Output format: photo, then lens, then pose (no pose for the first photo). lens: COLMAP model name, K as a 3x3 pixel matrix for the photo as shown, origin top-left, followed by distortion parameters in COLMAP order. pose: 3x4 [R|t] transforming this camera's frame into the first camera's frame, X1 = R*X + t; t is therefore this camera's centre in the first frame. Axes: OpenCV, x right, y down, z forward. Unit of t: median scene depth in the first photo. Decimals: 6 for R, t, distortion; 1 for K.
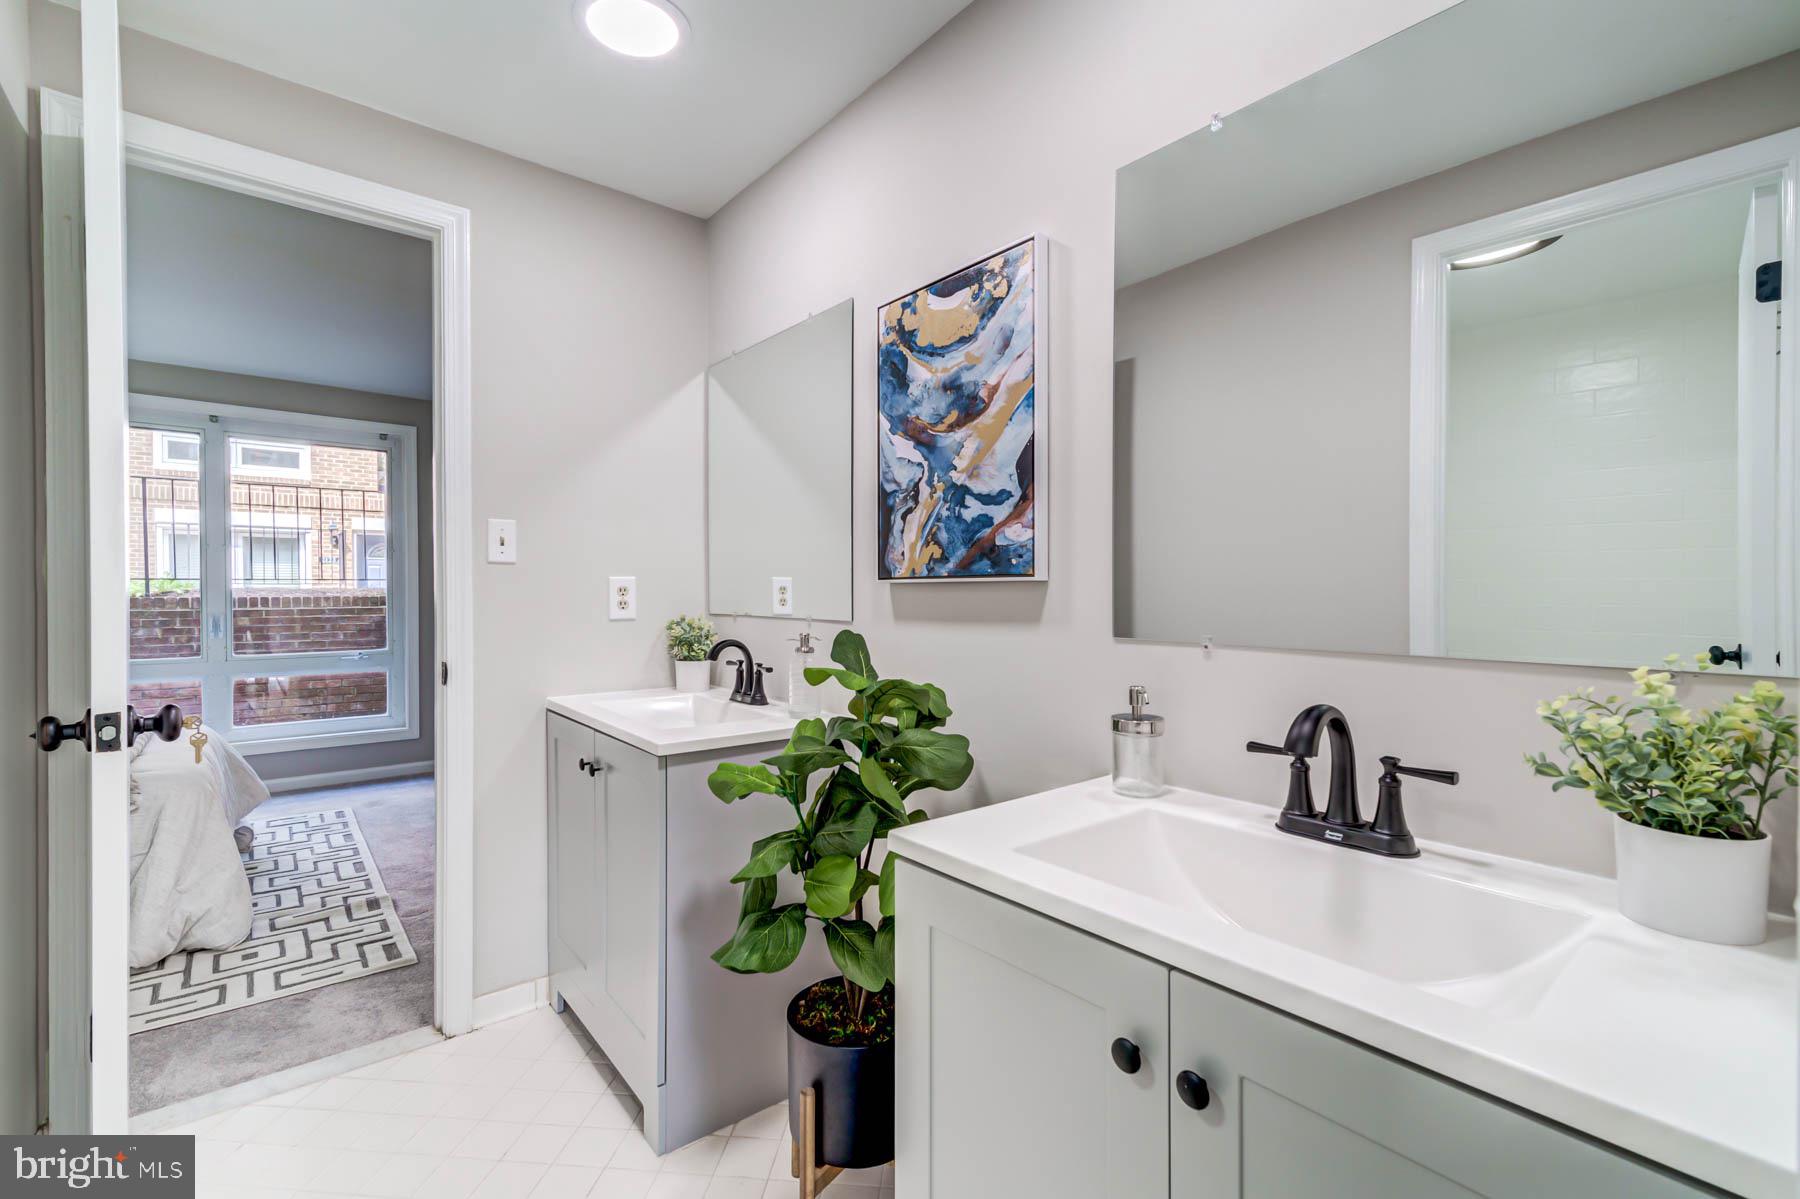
lens RADIAL K [[781.7, 0, 897.6], [0, 781.7, 603.1], [0, 0, 1]] dist [0.006906, -0.000237]
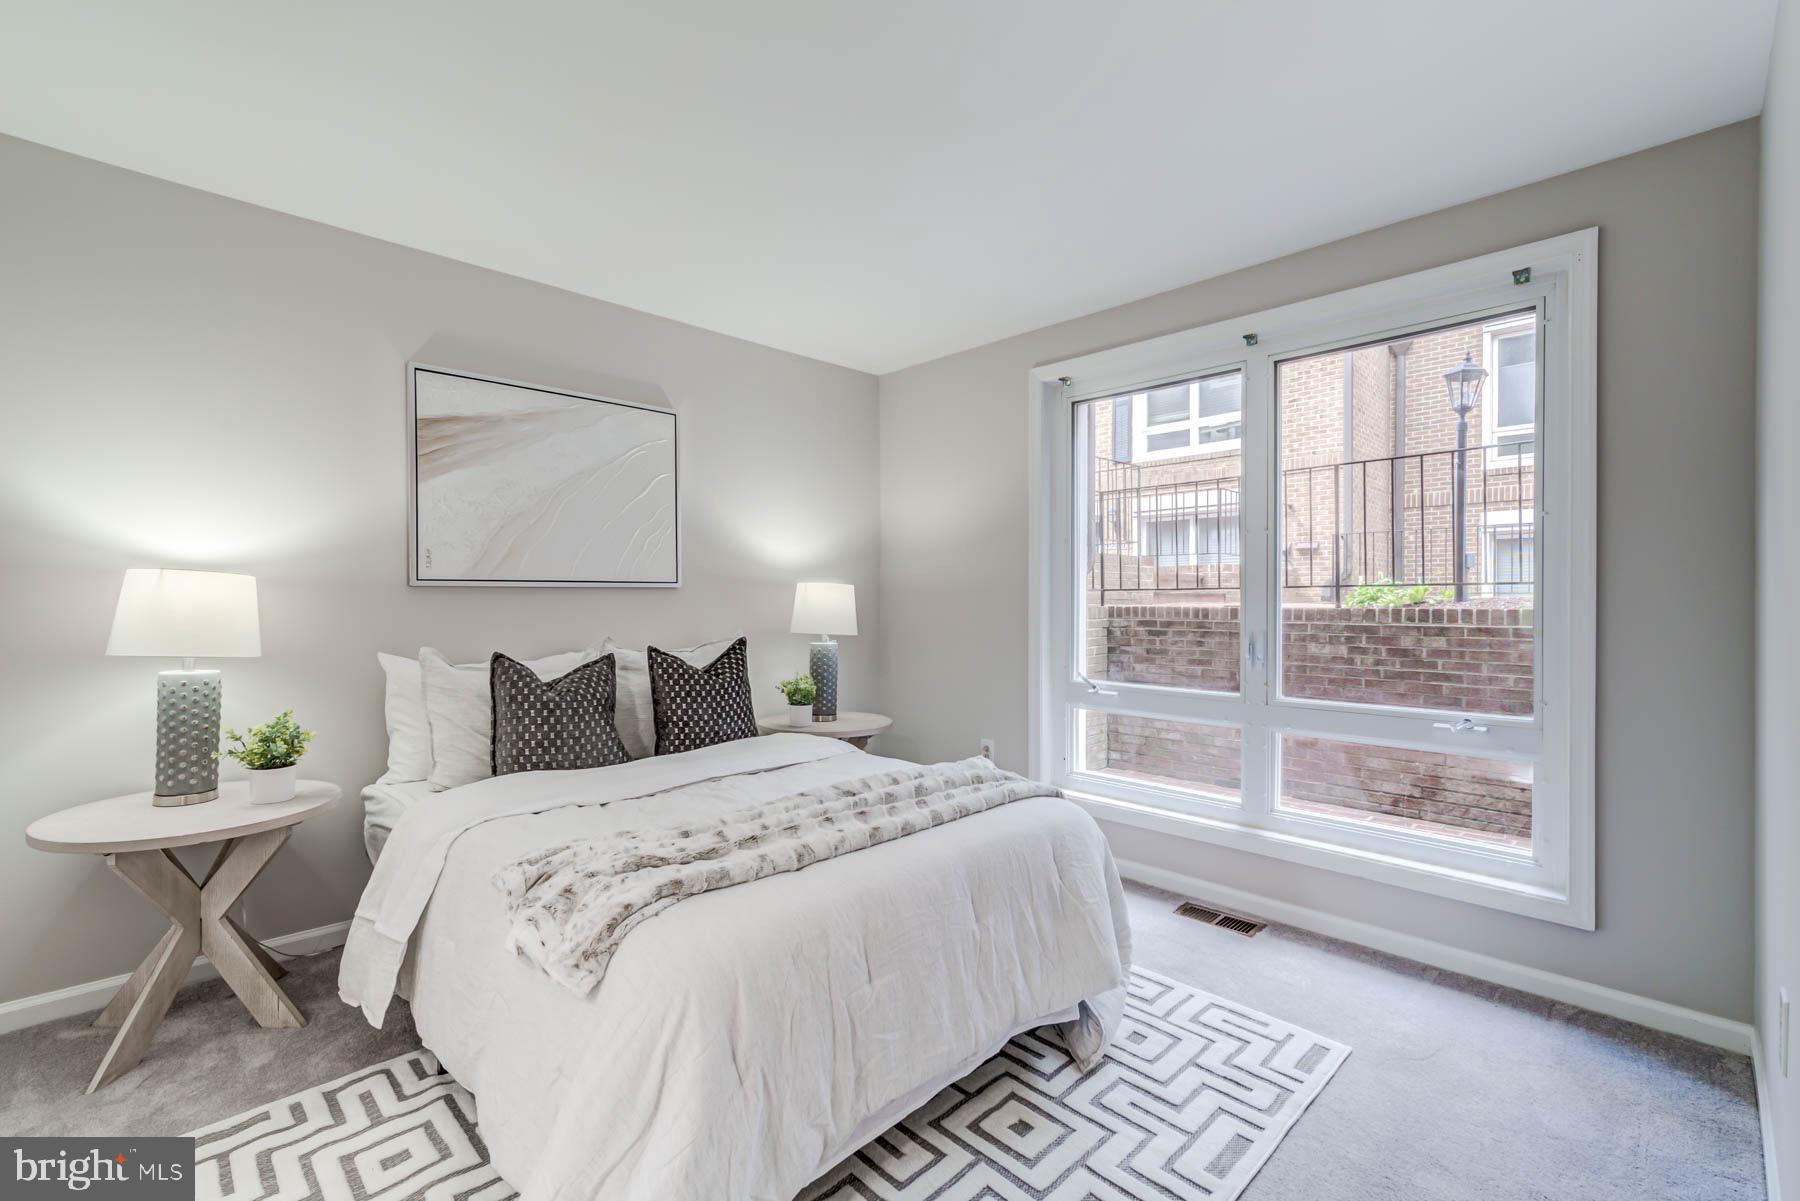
lens RADIAL K [[794.1, 0, 902.1], [0, 794.1, 609.8], [0, 0, 1]] dist [0.006275, 0.000068]
pose [[0.090921, 0.010629, -0.995801, -0.152019], [-0.018642, 0.999786, 0.008969, -0.003866], [0.995684, 0.017749, 0.091100, 0.441686]]
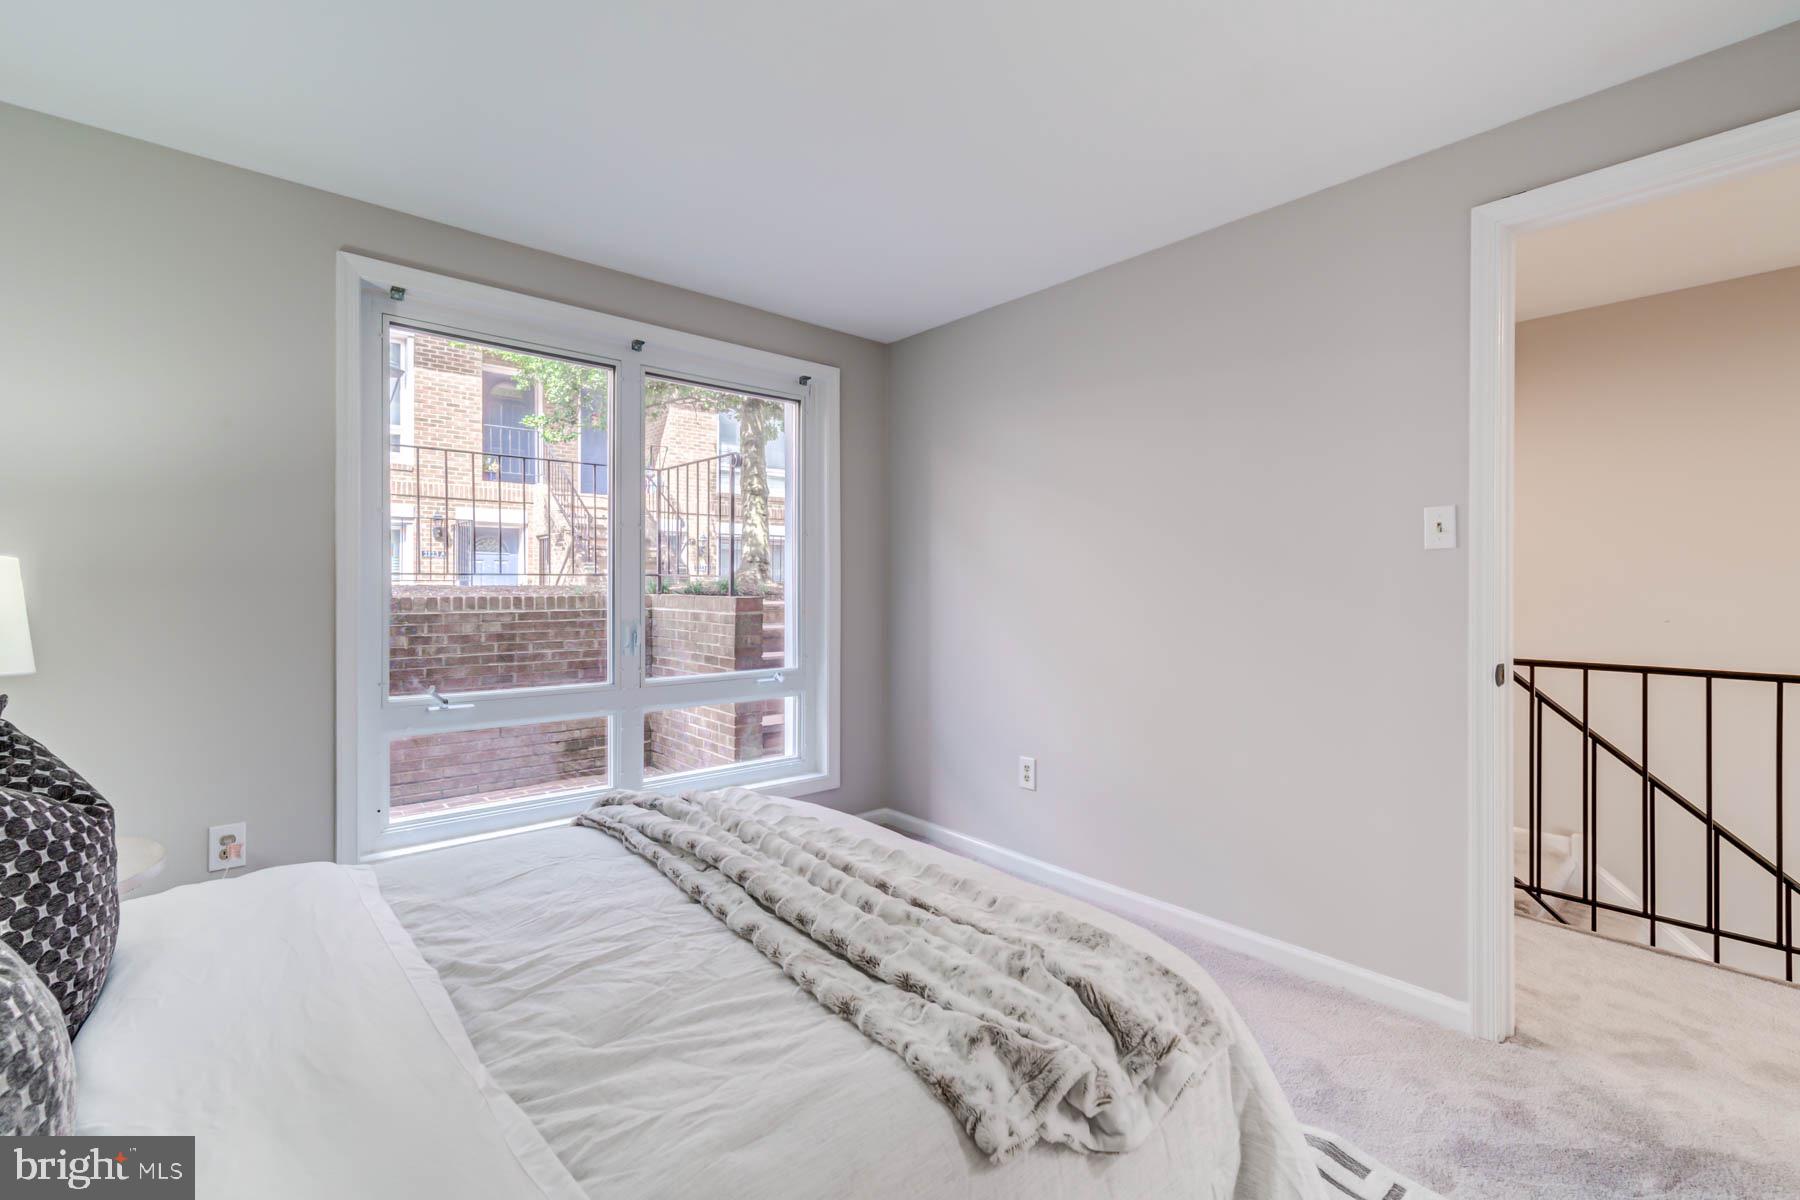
lens RADIAL K [[781.7, 0, 894.4], [0, 781.7, 595.2], [0, 0, 1]] dist [0.006906, -0.000237]
pose [[0.999673, -0.000449, 0.025578, -0.447409], [0.000633, 0.999974, -0.007161, -0.002905], [-0.025574, 0.007174, 0.999647, 0.198931]]
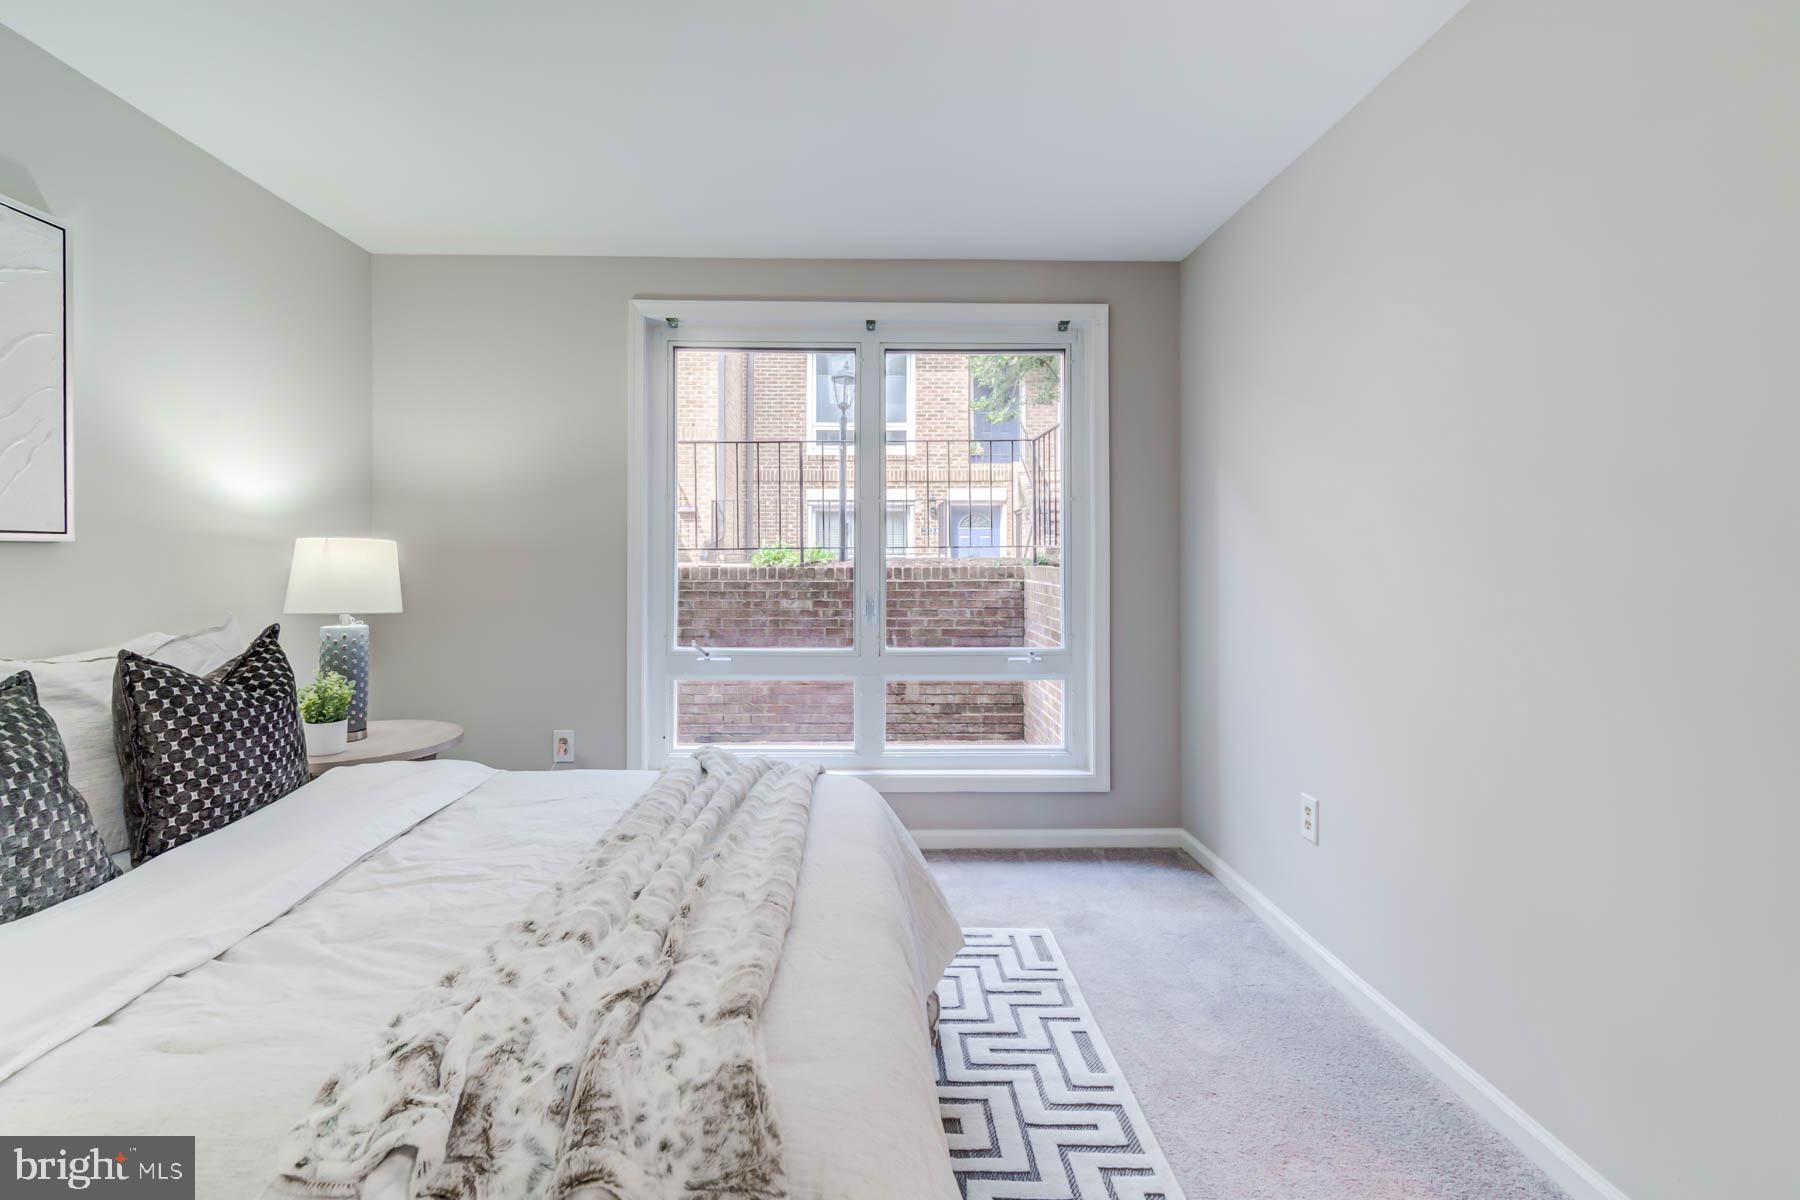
lens RADIAL K [[794.1, 0, 879.0], [0, 794.1, 557.1], [0, 0, 1]] dist [0.006275, 0.000068]
pose [[0.787785, -0.003635, -0.615940, -0.277932], [-0.009141, 0.999803, -0.017592, -0.003283], [0.615883, 0.019489, 0.787597, 0.289606]]
